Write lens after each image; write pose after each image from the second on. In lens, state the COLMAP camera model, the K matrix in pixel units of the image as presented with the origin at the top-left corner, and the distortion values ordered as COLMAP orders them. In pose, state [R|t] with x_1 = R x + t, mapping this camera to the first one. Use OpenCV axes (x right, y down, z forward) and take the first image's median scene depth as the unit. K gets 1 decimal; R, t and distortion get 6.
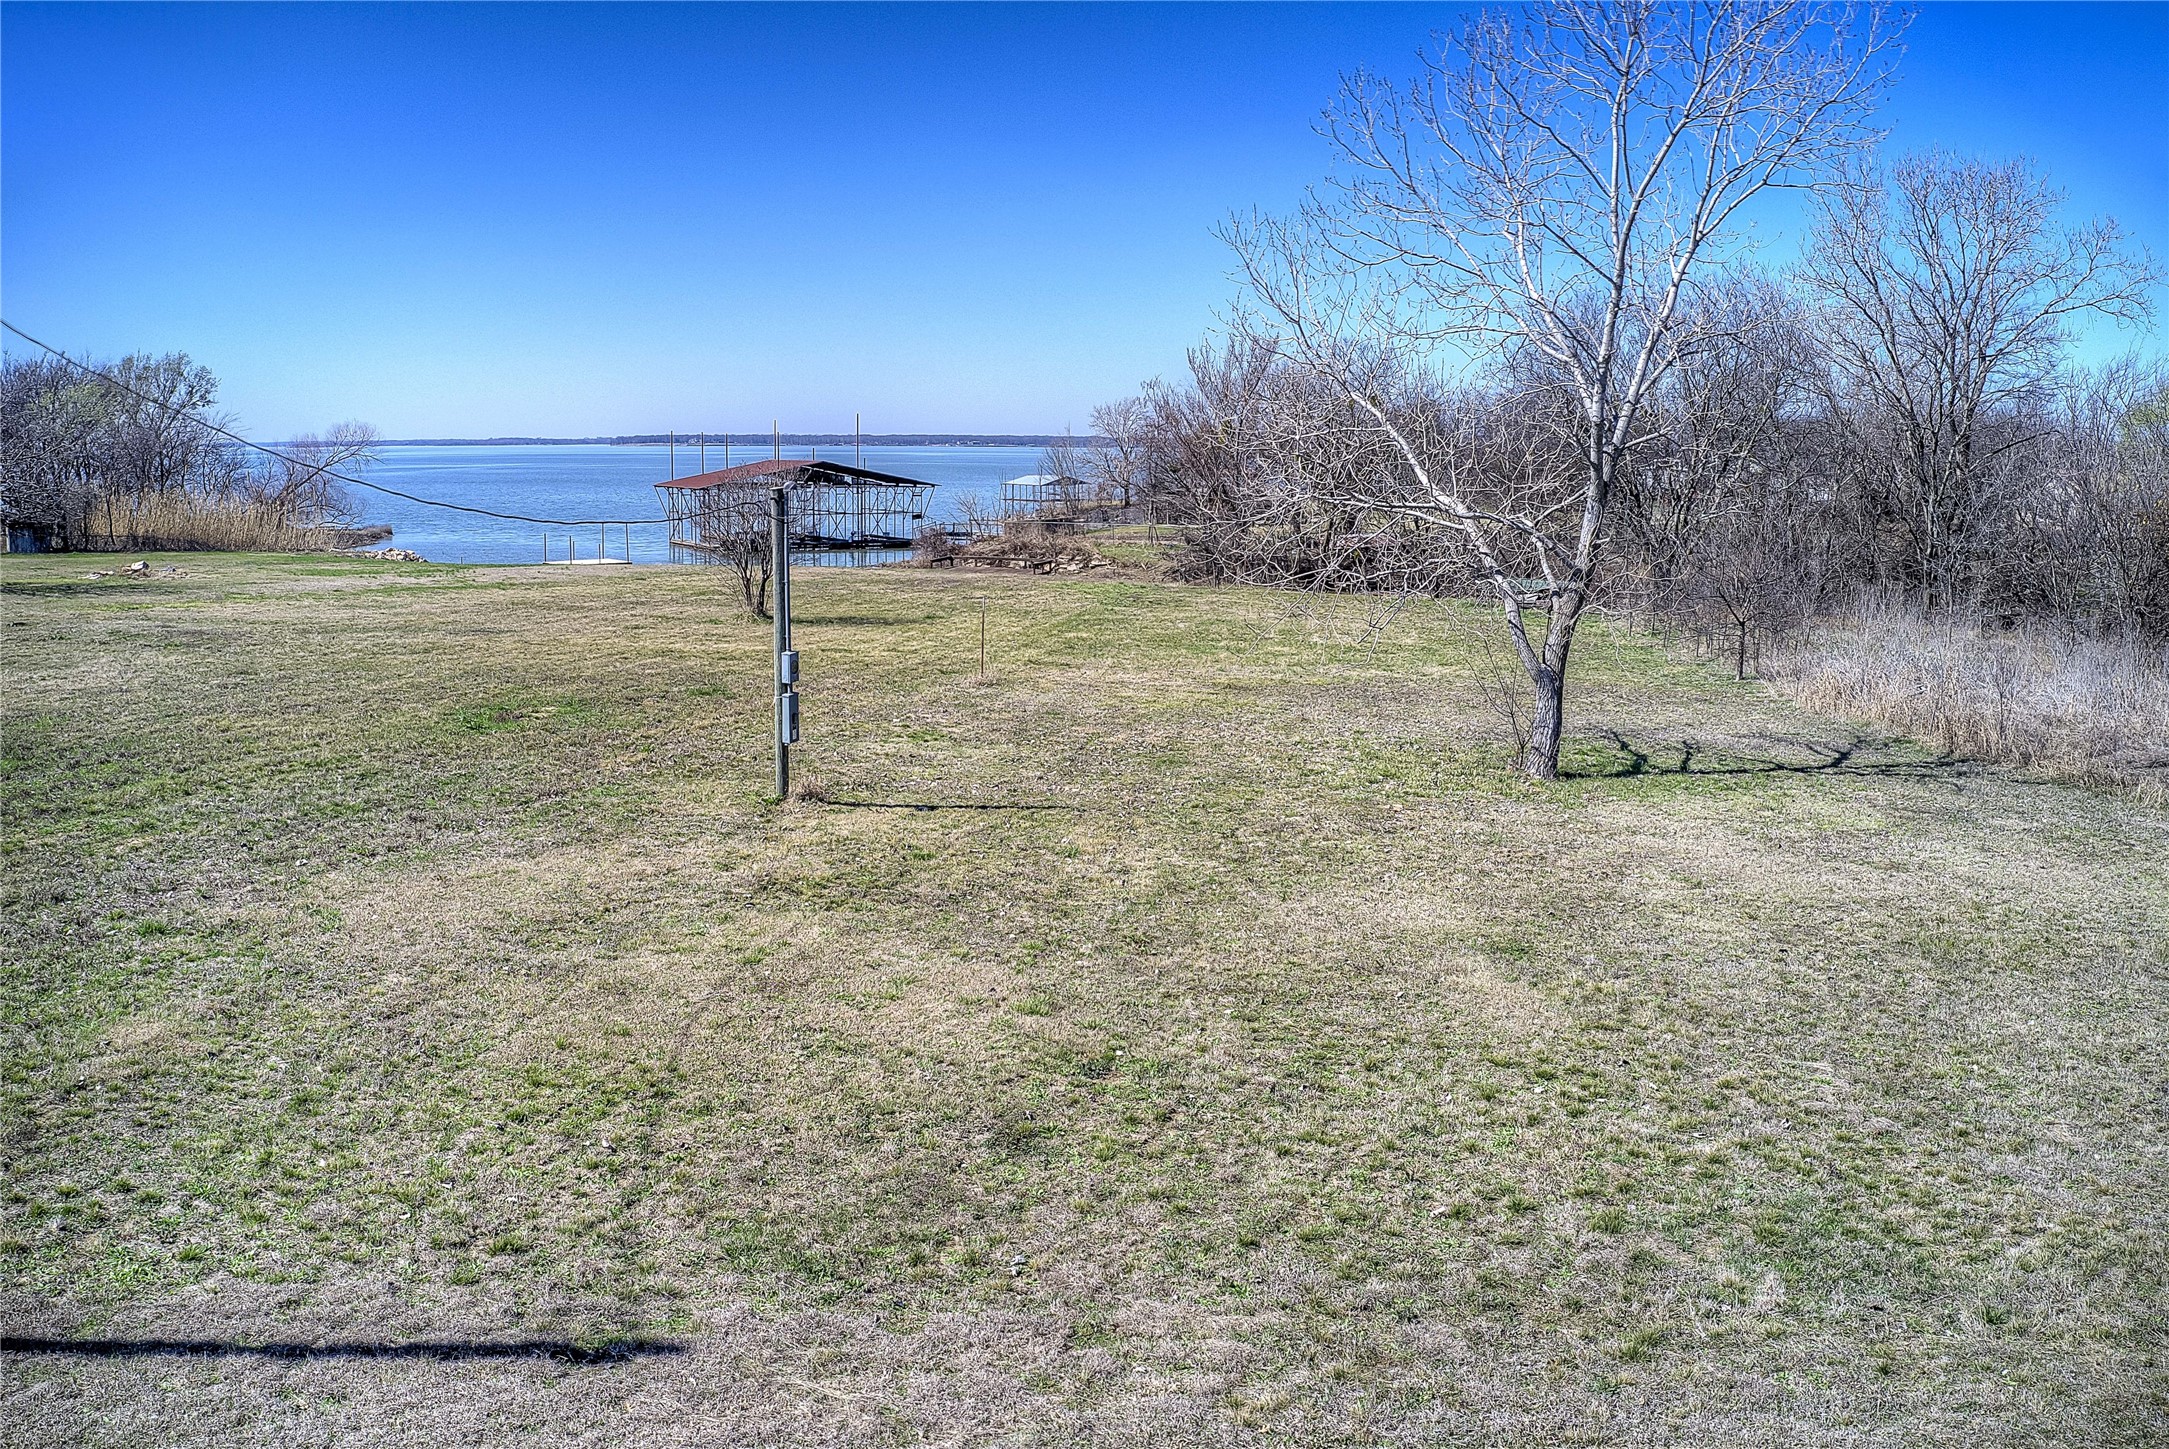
lens RADIAL K [[1741.9, 0, 1084.5], [0, 1741.9, 724.5], [0, 0, 1]] dist [-0.207064, 0.066563]
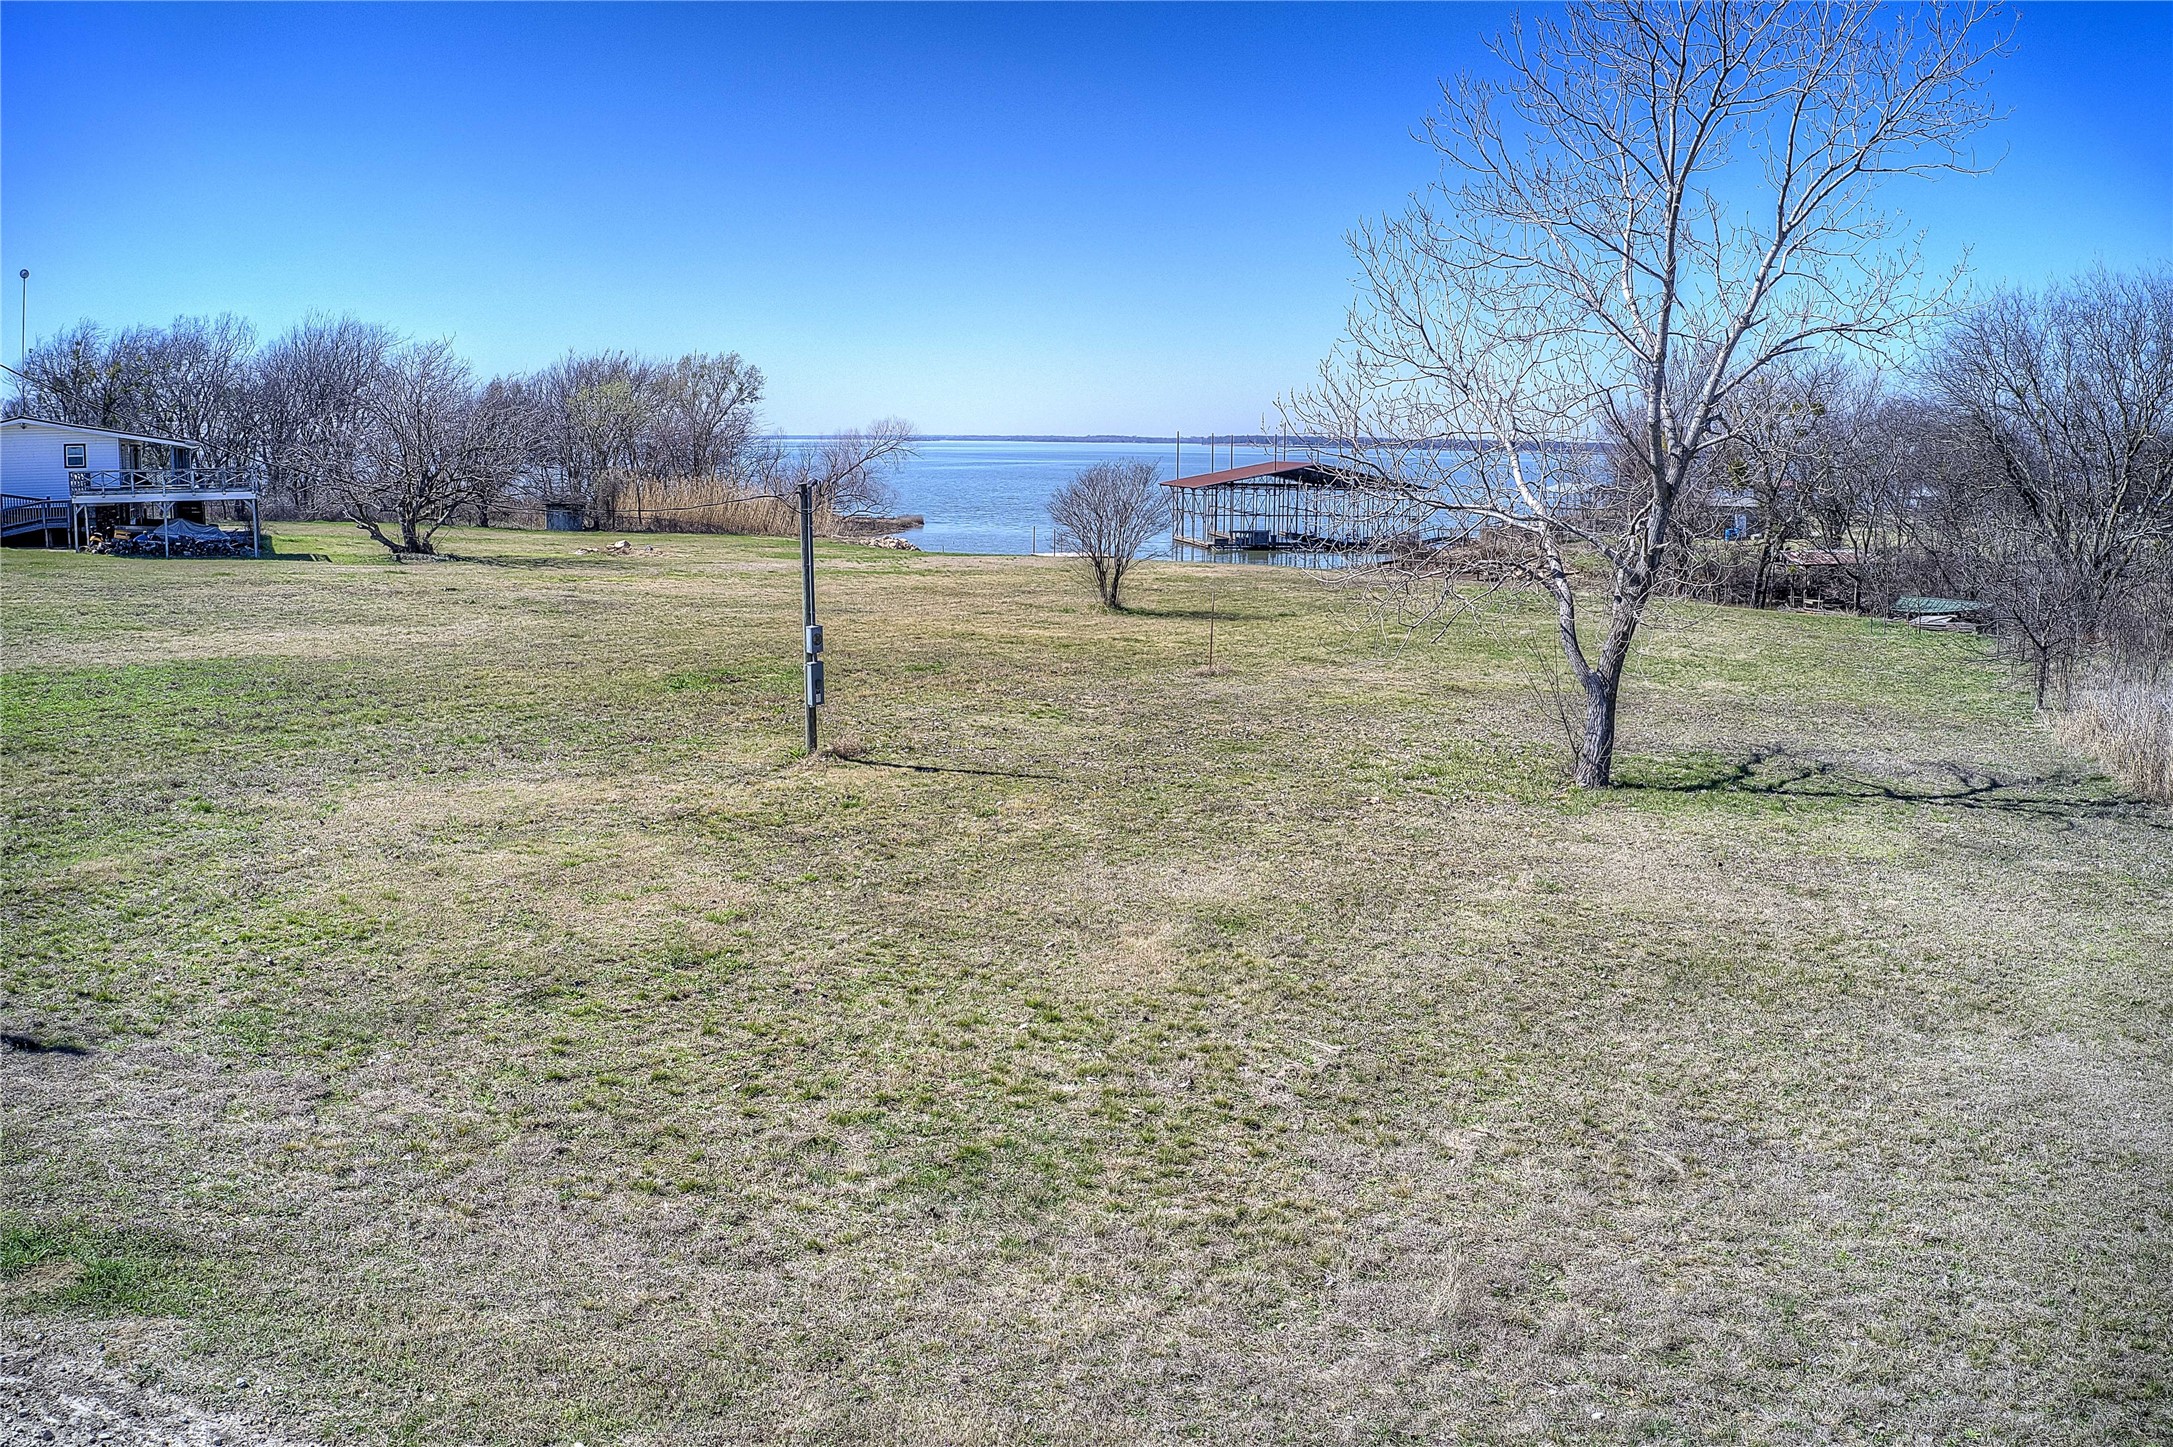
lens RADIAL K [[1745.1, 0, 1086.5], [0, 1745.1, 723.5], [0, 0, 1]] dist [-0.207064, 0.066563]
pose [[0.939366, 0.052380, -0.338893, 0.110209], [-0.053356, 0.998555, 0.006443, 0.001603], [0.338741, 0.012029, 0.940803, -0.006737]]
